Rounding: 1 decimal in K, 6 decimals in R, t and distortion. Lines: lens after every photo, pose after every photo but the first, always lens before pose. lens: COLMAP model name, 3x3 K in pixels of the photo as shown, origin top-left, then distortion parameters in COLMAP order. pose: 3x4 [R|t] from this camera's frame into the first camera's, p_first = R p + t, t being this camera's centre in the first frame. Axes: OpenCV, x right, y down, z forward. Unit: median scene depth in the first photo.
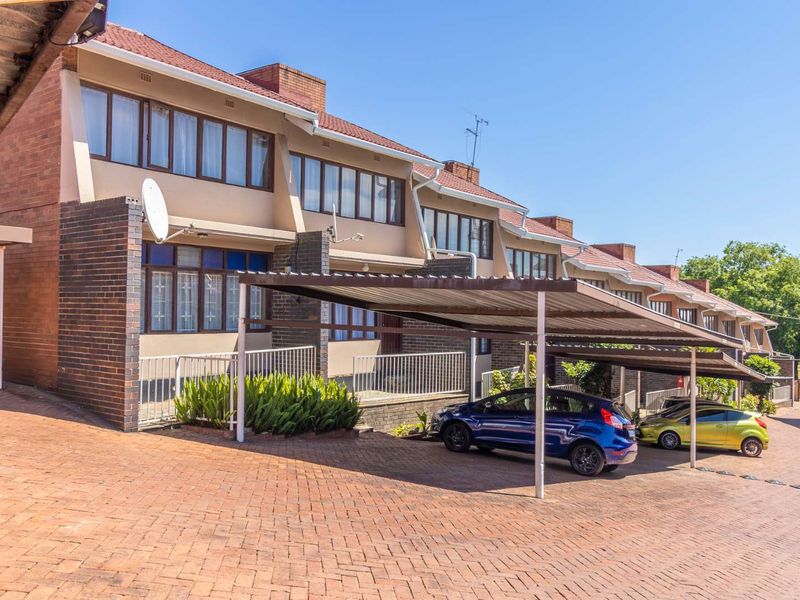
lens RADIAL K [[610.3, 0, 399.6], [0, 610.3, 315.9], [0, 0, 1]] dist [0.003010, 0.002147]
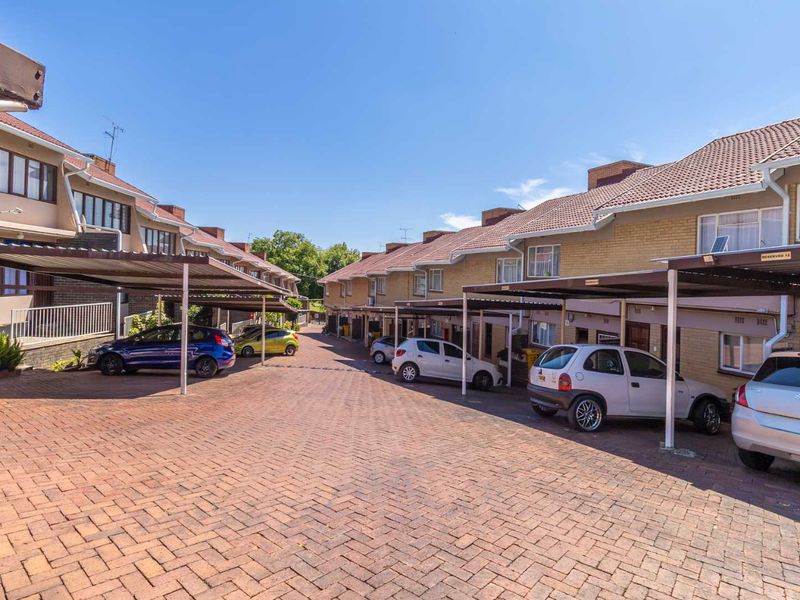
lens RADIAL K [[416.9, 0, 400.0], [0, 416.9, 300.0], [0, 0, 1]] dist [-0.002328, 0.000052]
pose [[0.697945, -0.028127, 0.715599, -0.098292], [-0.020401, 0.998042, 0.059125, -0.013000], [-0.715861, -0.055865, 0.696004, -0.091392]]
